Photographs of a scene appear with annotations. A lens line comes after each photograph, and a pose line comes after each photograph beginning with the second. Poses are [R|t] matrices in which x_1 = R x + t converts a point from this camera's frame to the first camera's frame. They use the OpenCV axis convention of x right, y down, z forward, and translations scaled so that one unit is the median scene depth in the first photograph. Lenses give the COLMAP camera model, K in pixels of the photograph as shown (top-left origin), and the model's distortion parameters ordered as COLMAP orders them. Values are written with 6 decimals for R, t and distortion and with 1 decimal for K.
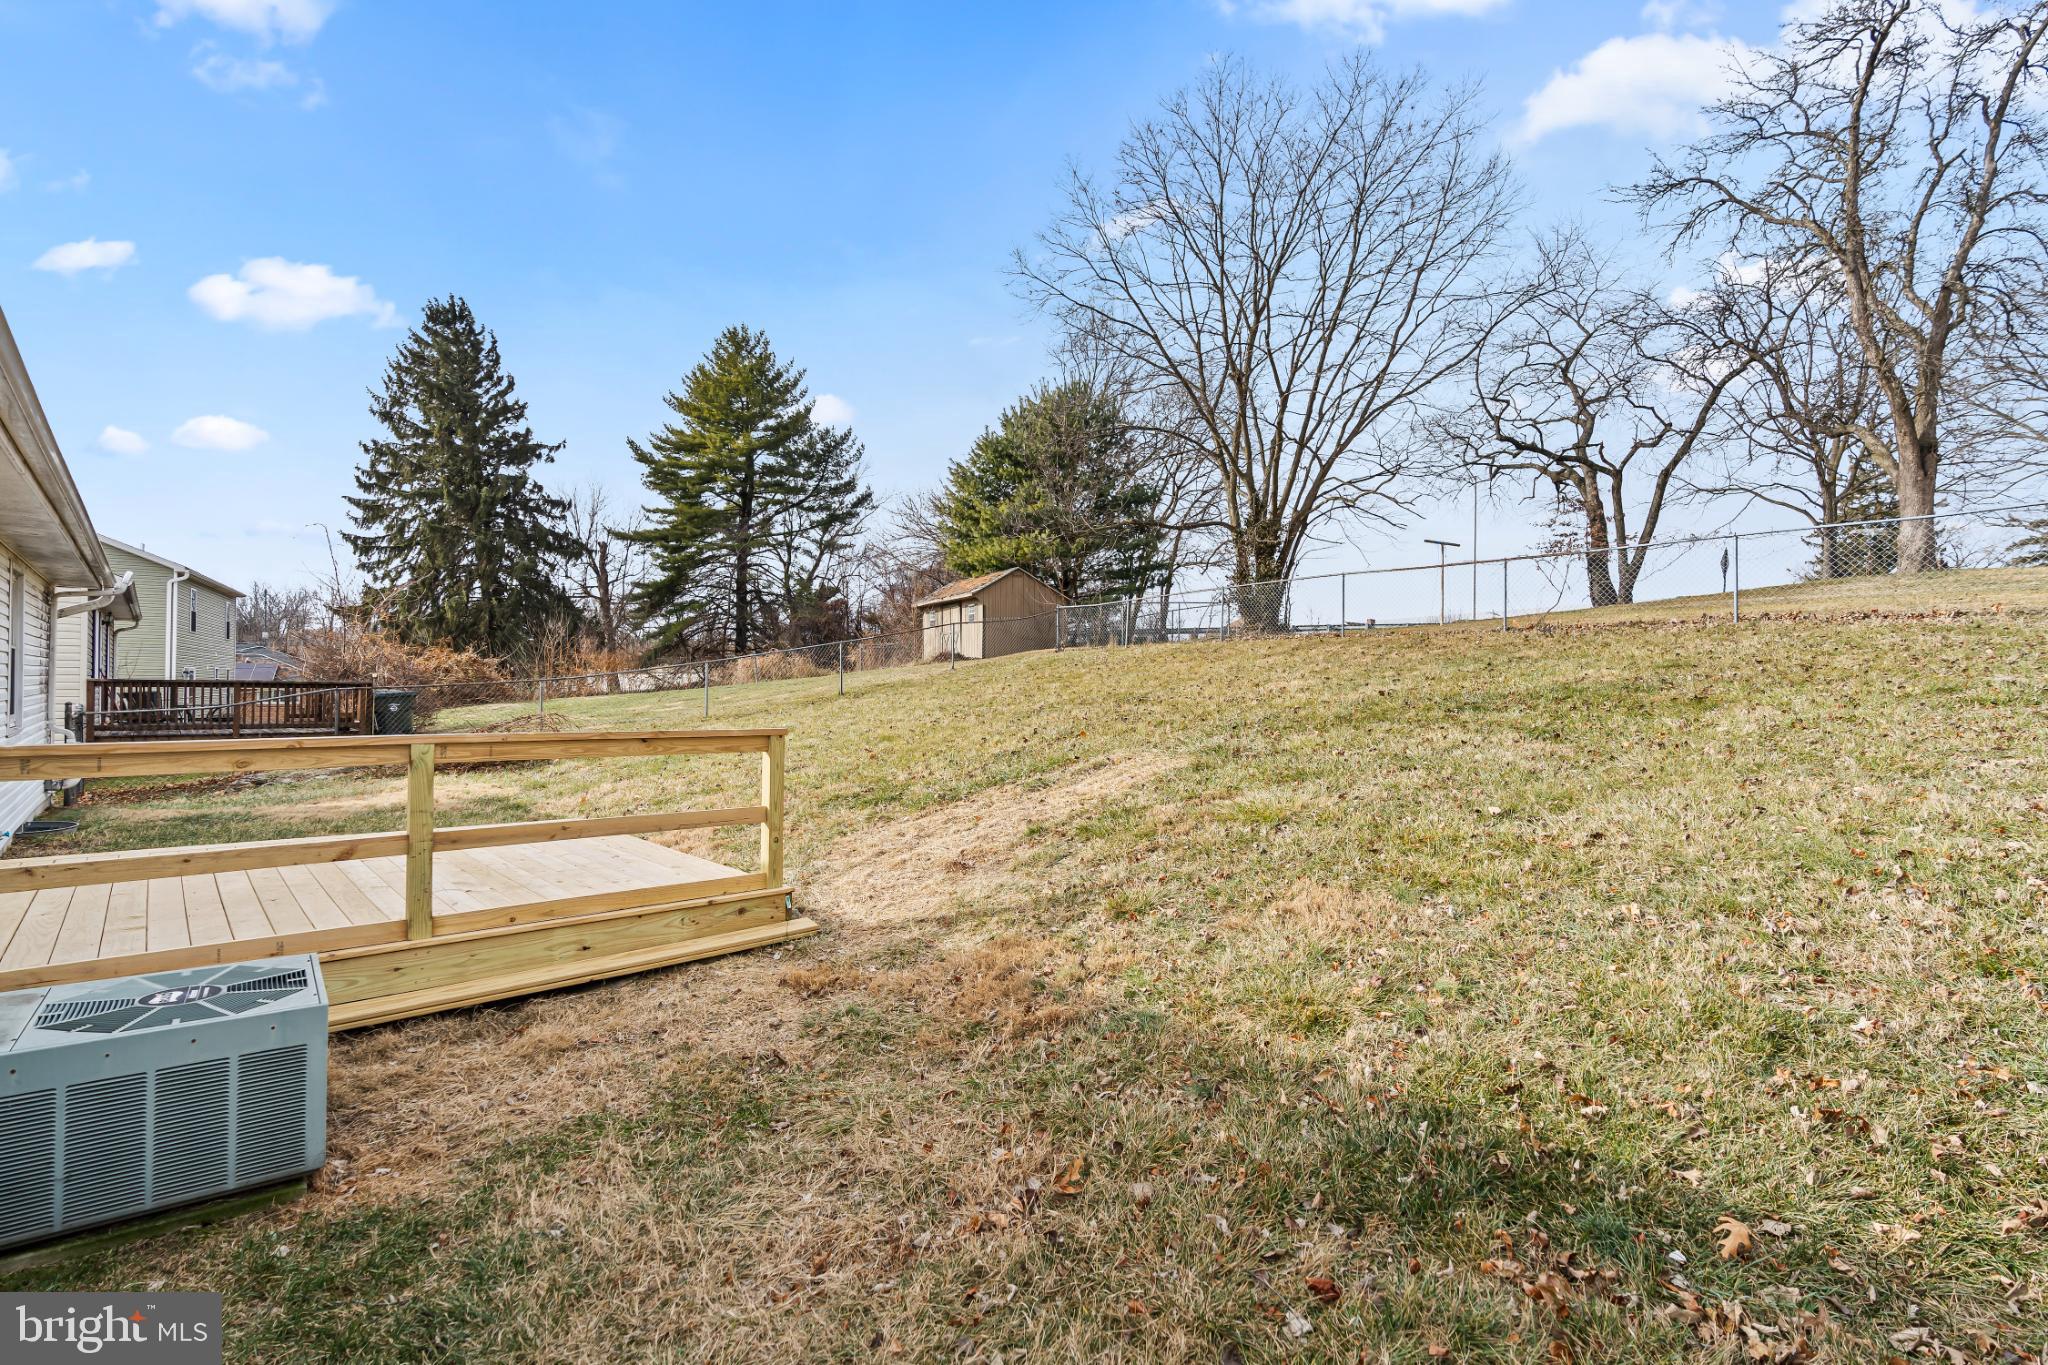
lens RADIAL K [[920.6, 0, 1026.6], [0, 920.6, 686.4], [0, 0, 1]] dist [-0.005402, 0.000361]
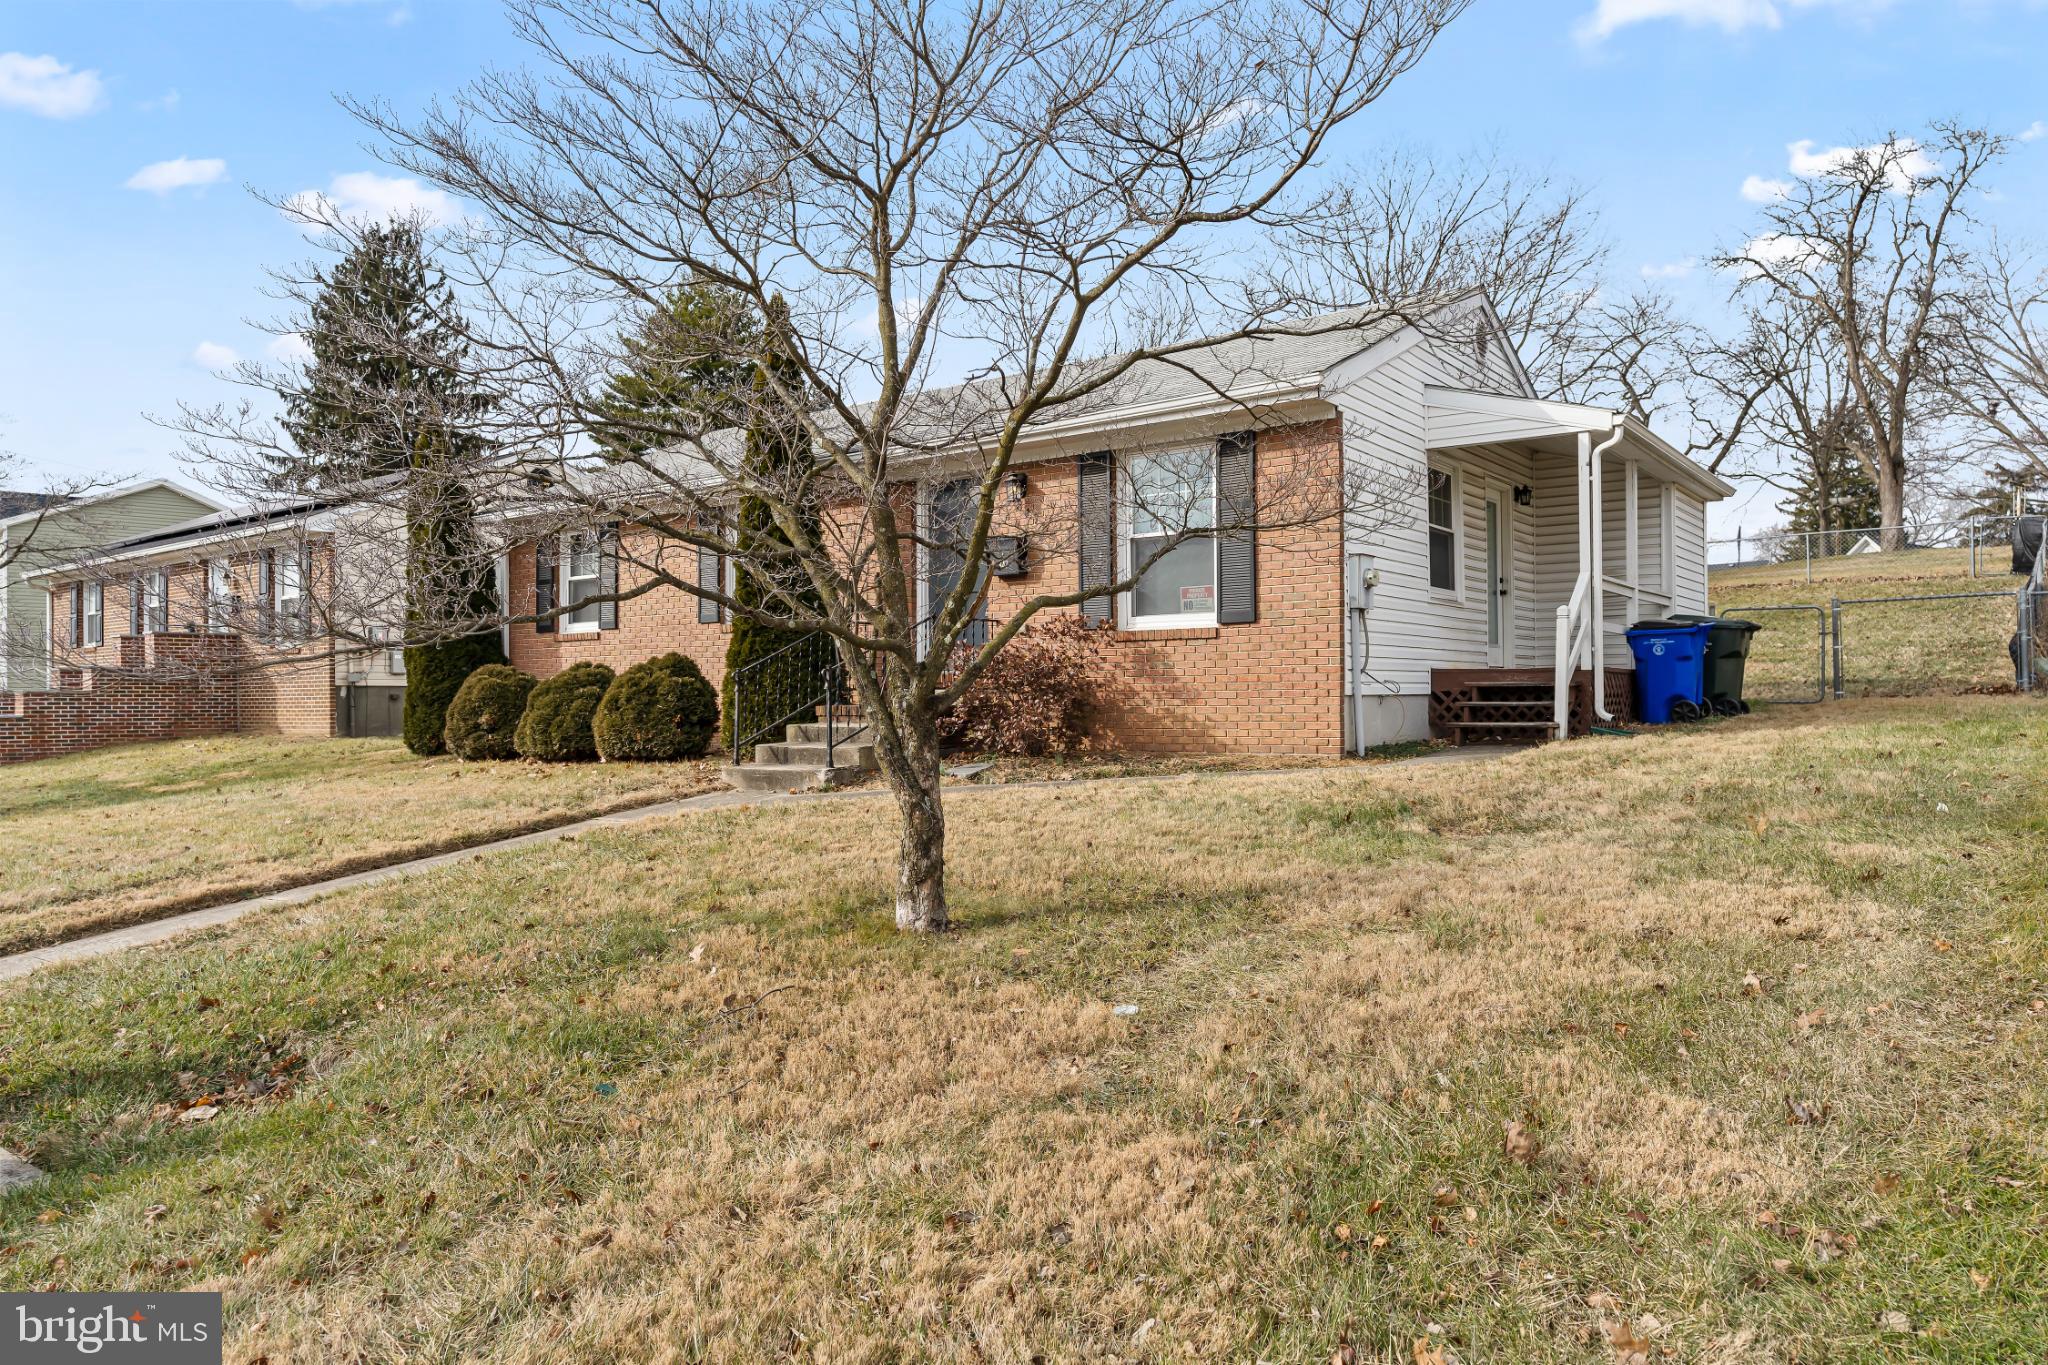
lens RADIAL K [[1318.4, 0, 1023.9], [0, 1318.4, 670.9], [0, 0, 1]] dist [0.000243, 0.003403]
pose [[0.981390, 0.000277, 0.192027, -0.705309], [0.004843, 0.999645, -0.026193, 0.102872], [-0.191966, 0.026635, 0.981040, -0.705436]]
